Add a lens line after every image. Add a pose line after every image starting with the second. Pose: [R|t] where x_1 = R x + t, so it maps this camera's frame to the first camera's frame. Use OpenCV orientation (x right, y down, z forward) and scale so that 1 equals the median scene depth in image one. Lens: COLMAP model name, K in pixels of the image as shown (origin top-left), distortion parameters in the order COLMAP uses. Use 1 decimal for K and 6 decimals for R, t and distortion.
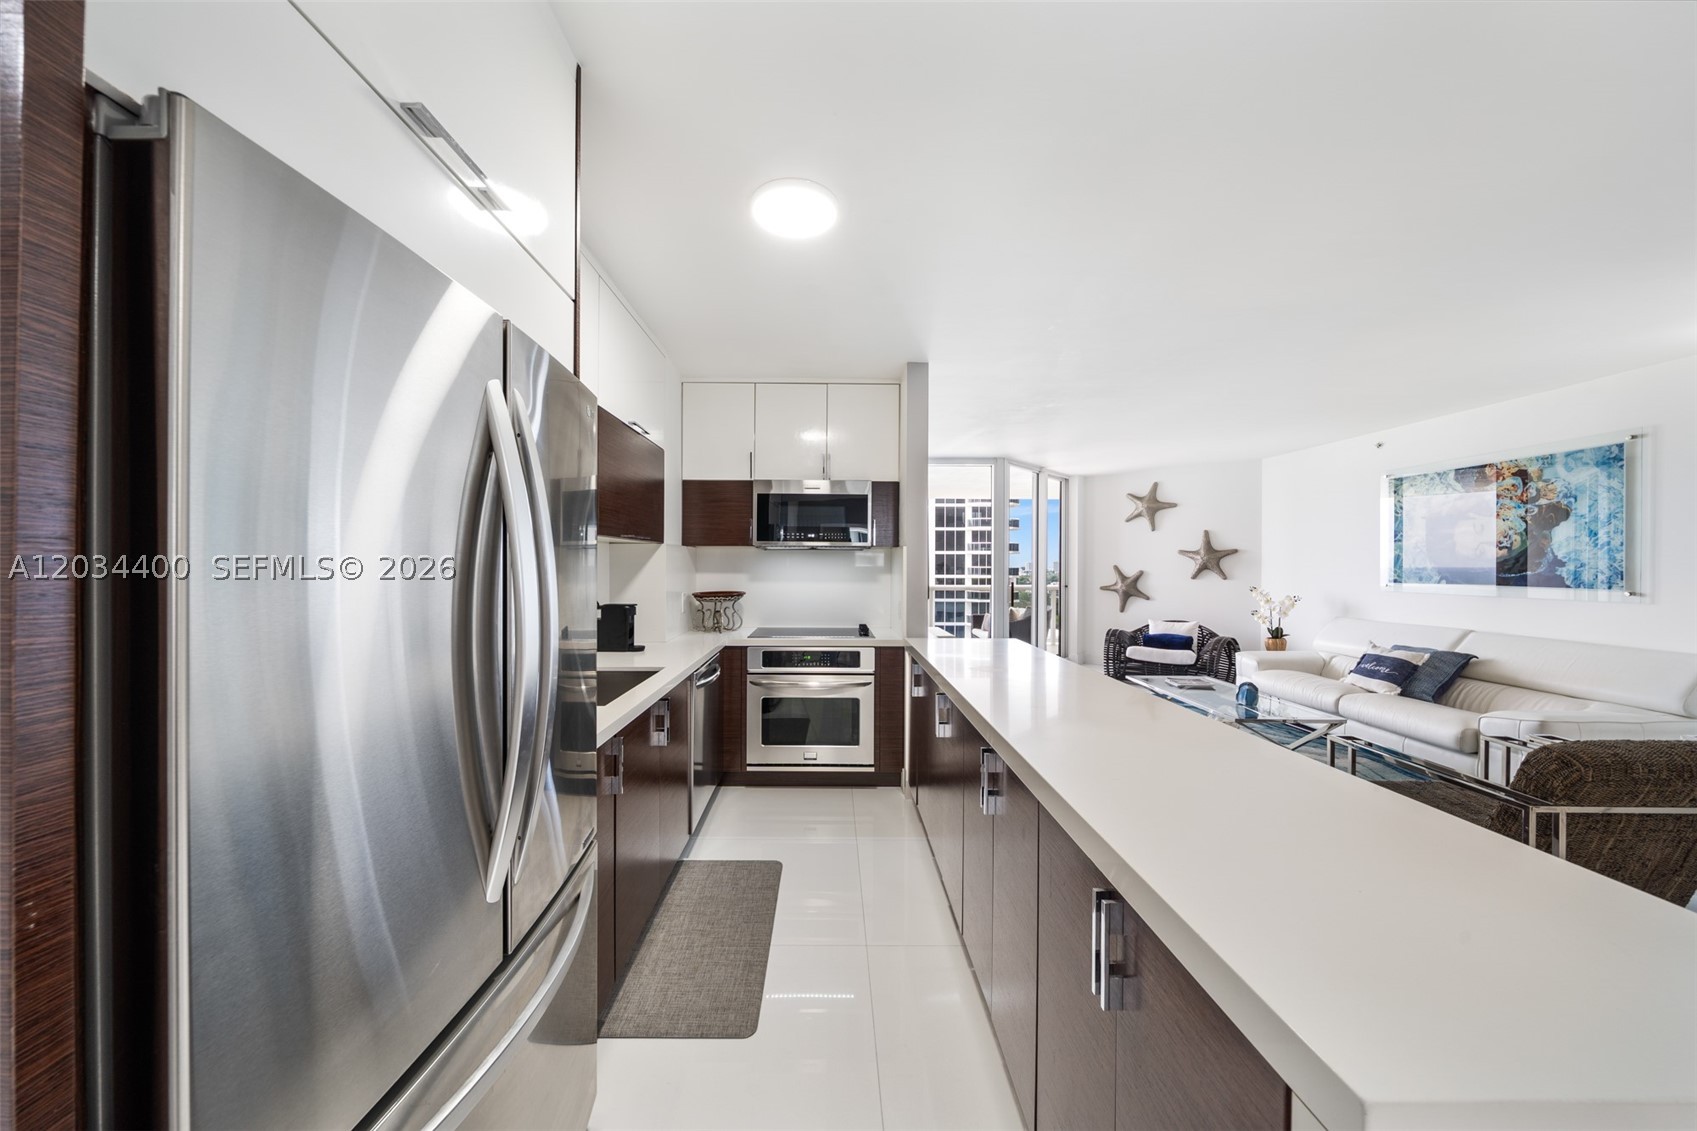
lens RADIAL K [[587.3, 0, 841.0], [0, 587.3, 567.5], [0, 0, 1]] dist [-0.001427, -0.000349]
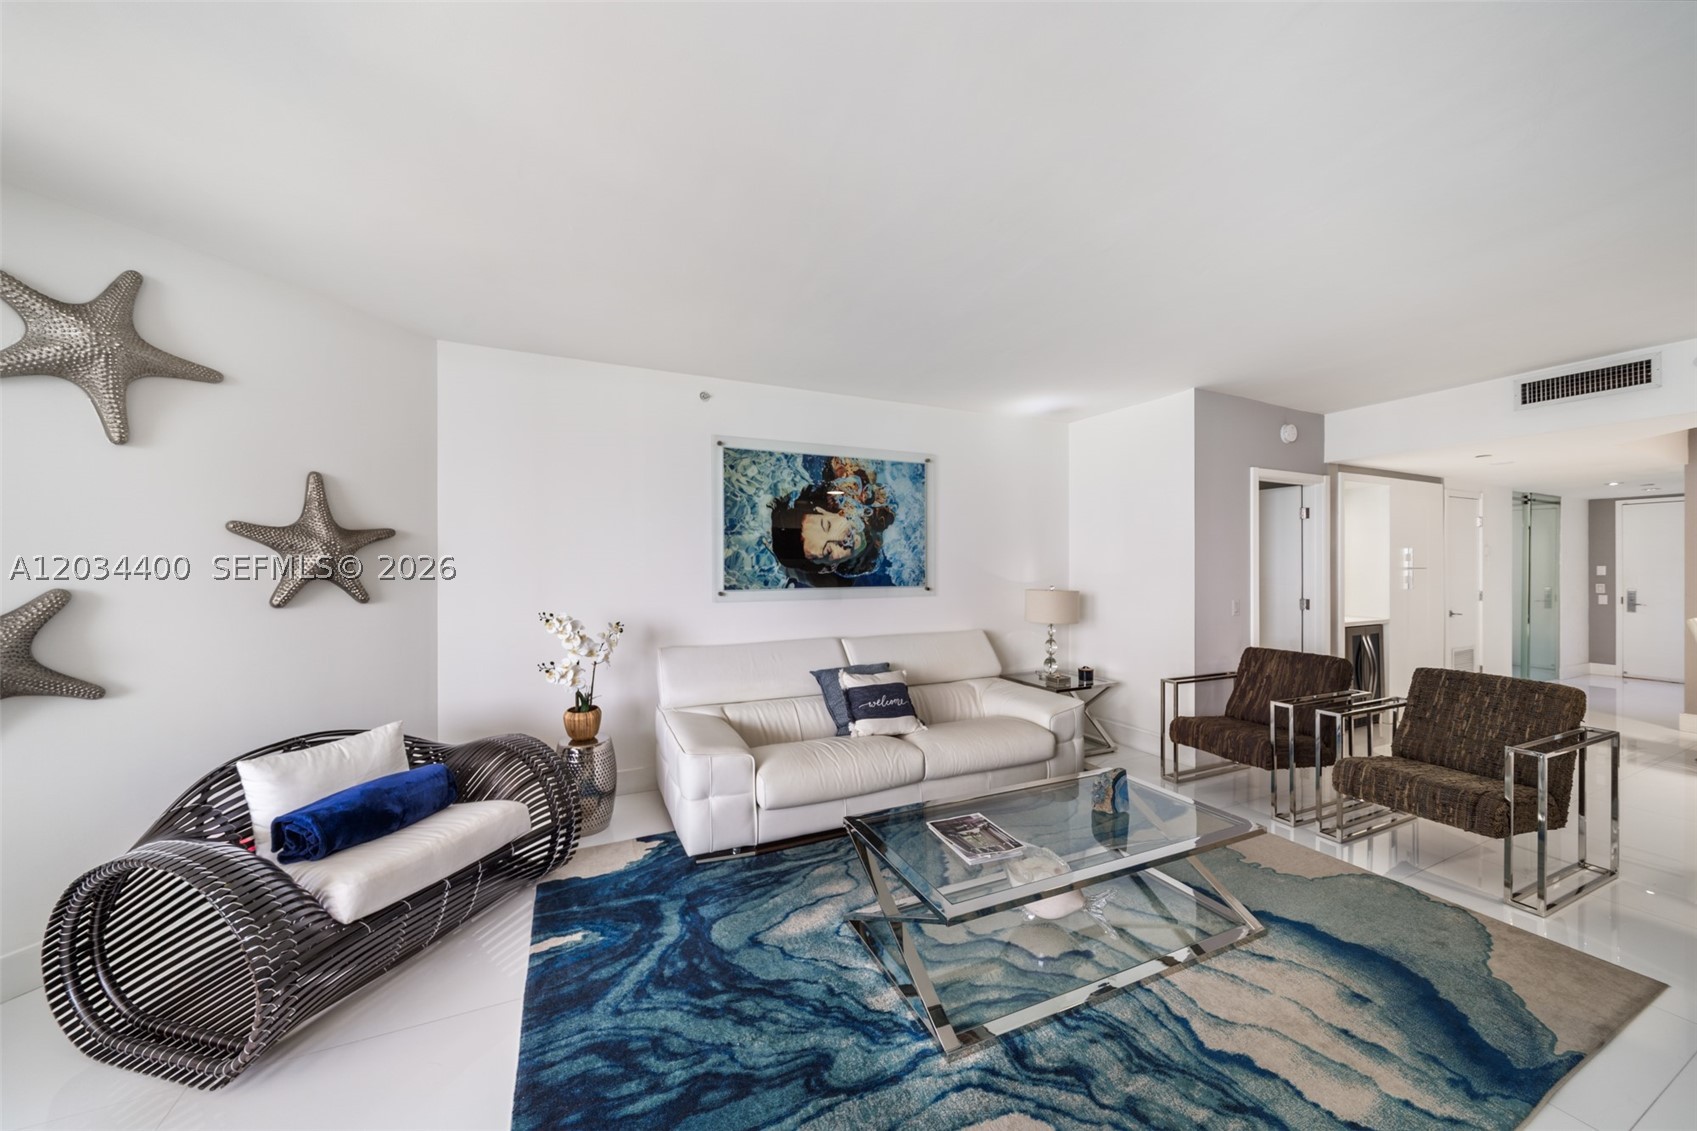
lens RADIAL K [[587.3, 0, 833.3], [0, 587.3, 562.0], [0, 0, 1]] dist [-0.001427, -0.000349]
pose [[-0.390678, 0.009101, 0.920482, 0.213445], [0.007327, 0.999950, -0.006777, -0.003008], [-0.920498, 0.004096, -0.390725, 1.154349]]
